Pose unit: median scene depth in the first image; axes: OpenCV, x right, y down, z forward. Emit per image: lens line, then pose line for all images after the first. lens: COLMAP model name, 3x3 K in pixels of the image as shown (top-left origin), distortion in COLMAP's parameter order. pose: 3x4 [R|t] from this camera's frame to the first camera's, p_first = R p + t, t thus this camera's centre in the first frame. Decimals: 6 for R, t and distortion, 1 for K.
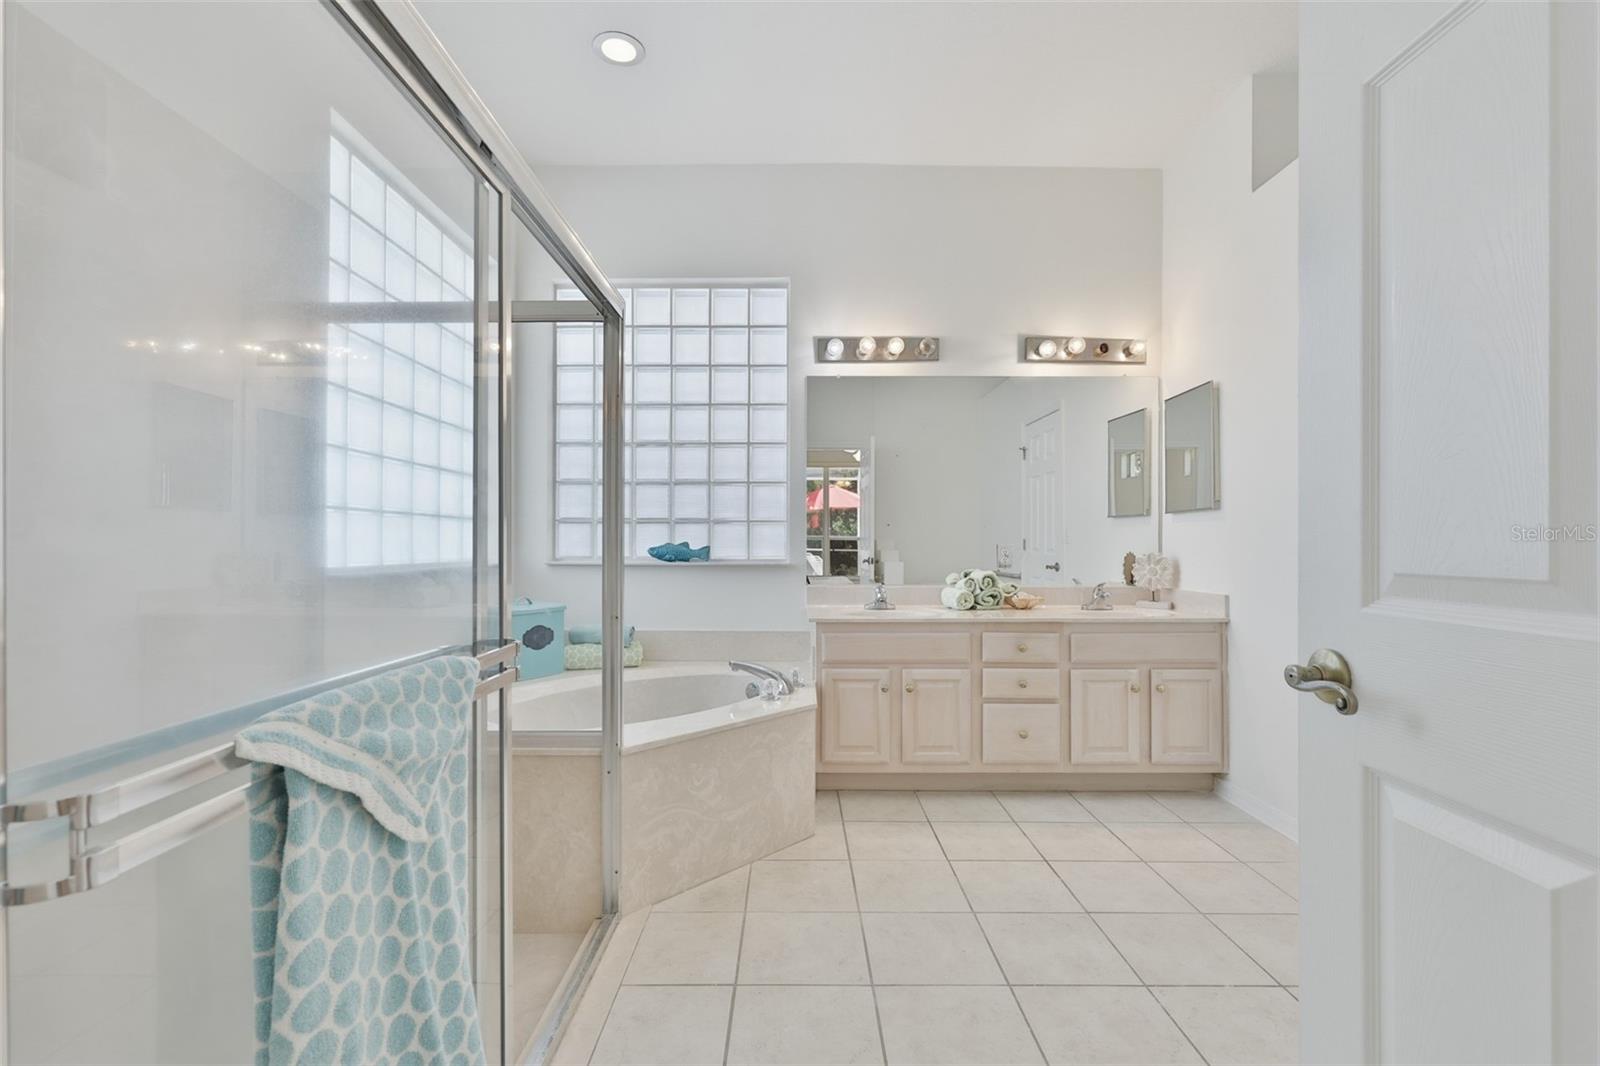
lens RADIAL K [[685.5, 0, 797.8], [0, 685.5, 539.5], [0, 0, 1]] dist [-0.002919, -0.000303]
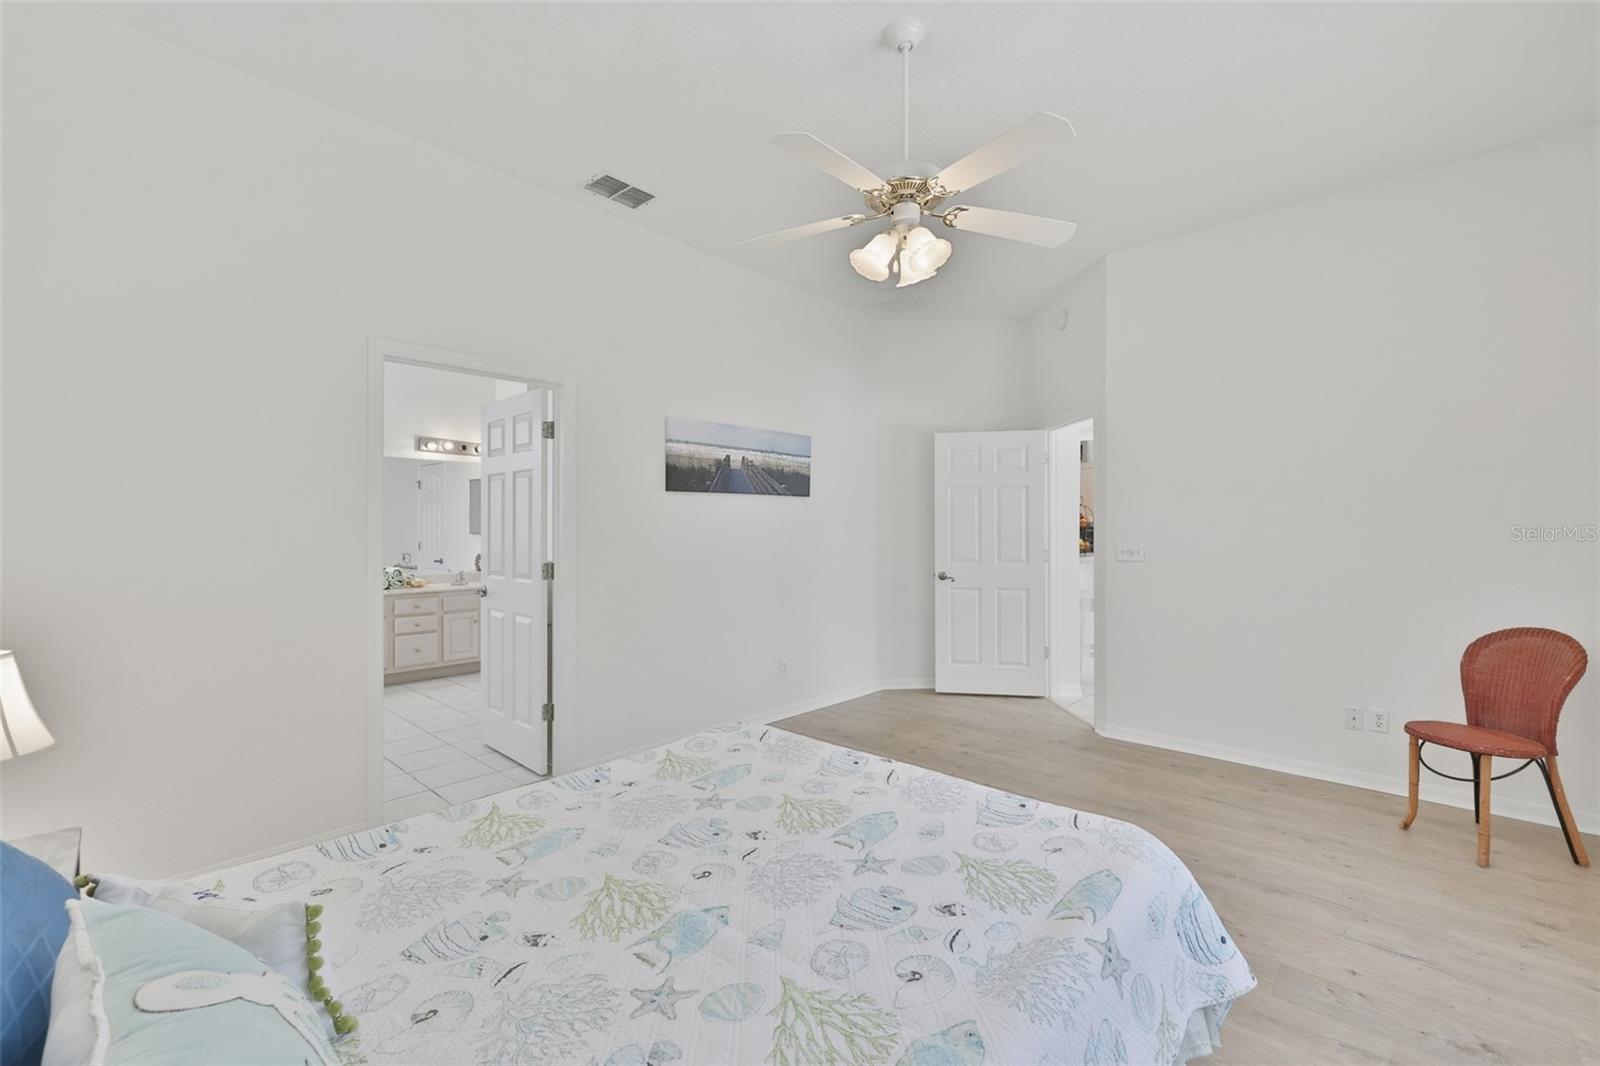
lens RADIAL K [[685.5, 0, 794.6], [0, 685.5, 528.0], [0, 0, 1]] dist [-0.002919, -0.000303]
pose [[0.684545, -0.003440, 0.728963, -0.313445], [-0.003516, 0.999962, 0.008020, -0.073868], [-0.728962, -0.008053, 0.684506, -0.978273]]
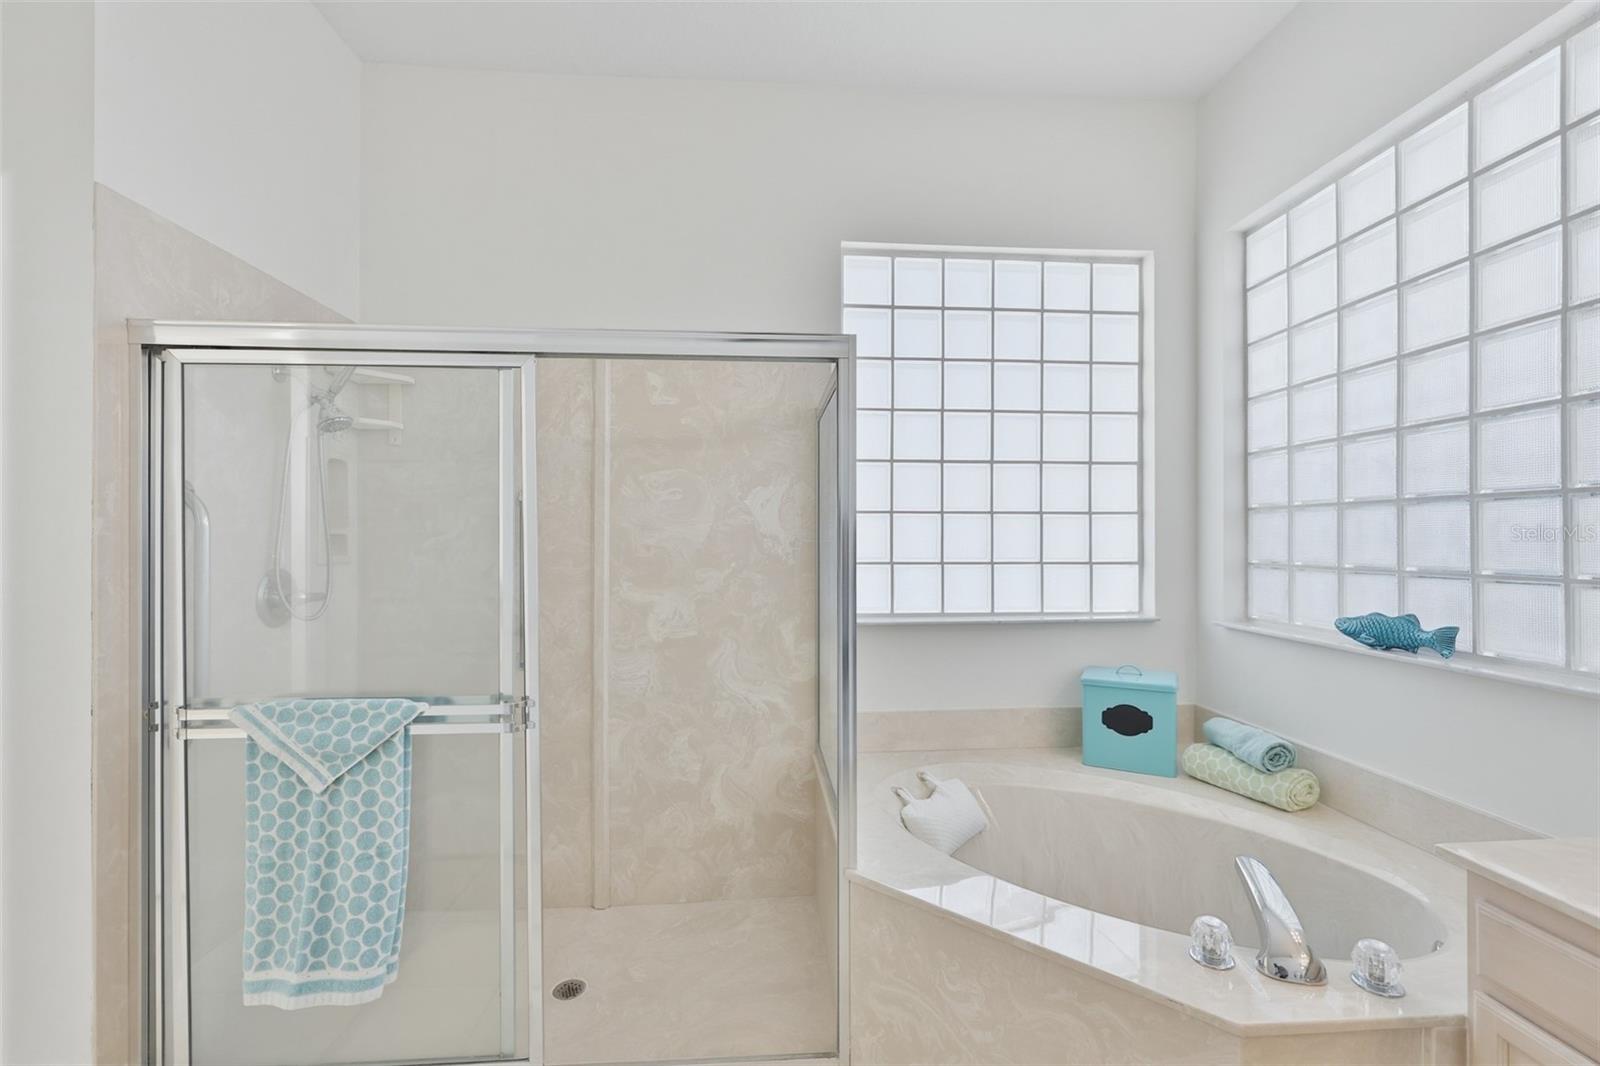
lens RADIAL K [[685.5, 0, 803.5], [0, 685.5, 537.8], [0, 0, 1]] dist [-0.002919, -0.000303]
pose [[0.077345, -0.006165, -0.996985, 0.327102], [0.004817, 0.999972, -0.005810, -0.054918], [0.996993, -0.004353, 0.077372, 0.500352]]
